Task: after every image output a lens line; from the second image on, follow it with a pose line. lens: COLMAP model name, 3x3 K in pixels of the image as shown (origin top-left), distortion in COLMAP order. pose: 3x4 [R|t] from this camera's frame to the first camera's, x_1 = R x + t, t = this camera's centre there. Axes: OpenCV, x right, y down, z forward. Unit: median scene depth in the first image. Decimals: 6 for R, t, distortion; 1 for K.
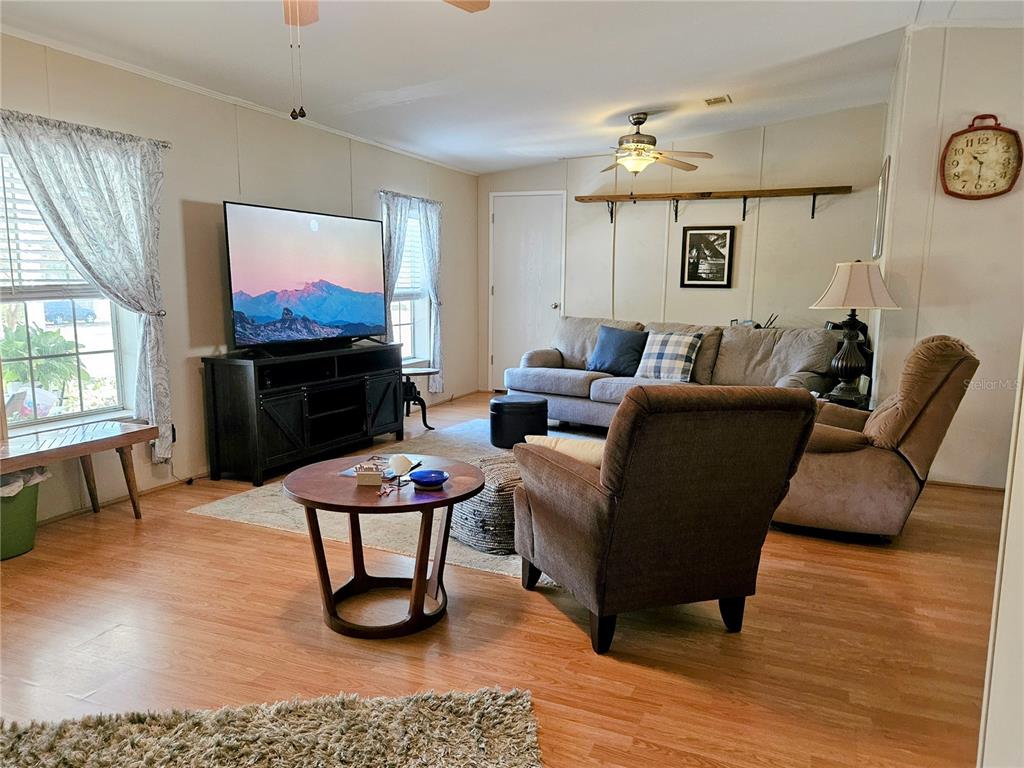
lens RADIAL K [[738.5, 0, 511.6], [0, 738.5, 389.6], [0, 0, 1]] dist [0.032786, -0.013833]
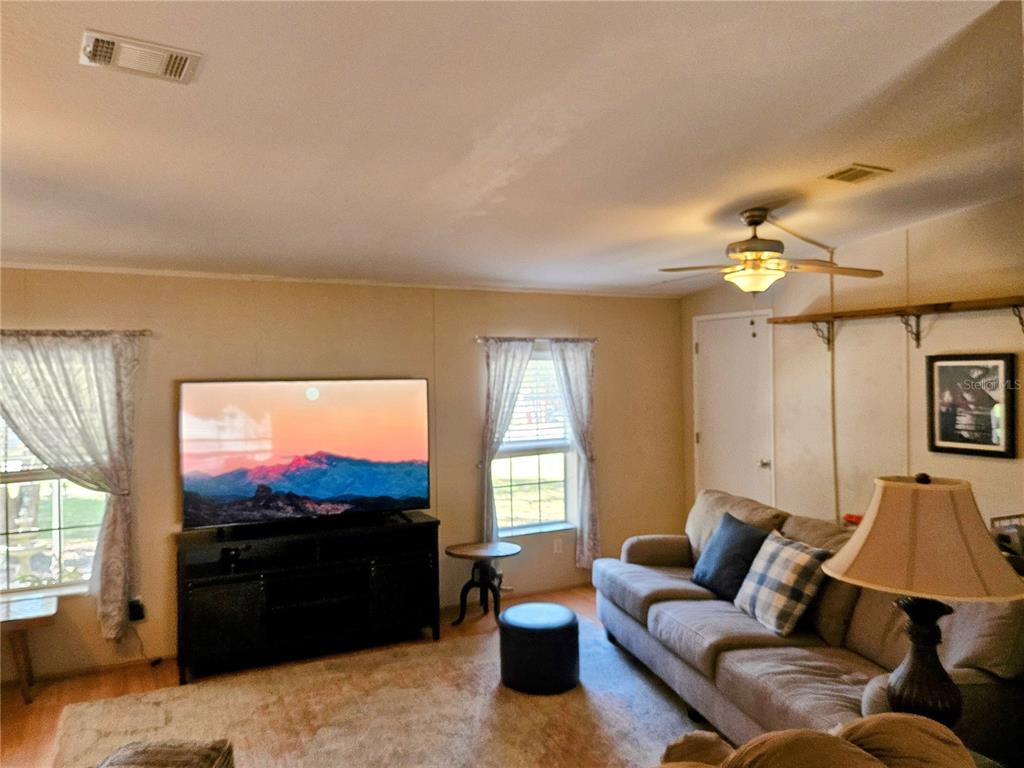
lens RADIAL K [[738.5, 0, 510.8], [0, 738.5, 375.3], [0, 0, 1]] dist [0.032786, -0.013833]
pose [[0.784585, -0.022538, -0.619612, 0.415683], [-0.069197, 0.989913, -0.123628, -0.120765], [0.616148, 0.139871, 0.775111, 0.352201]]
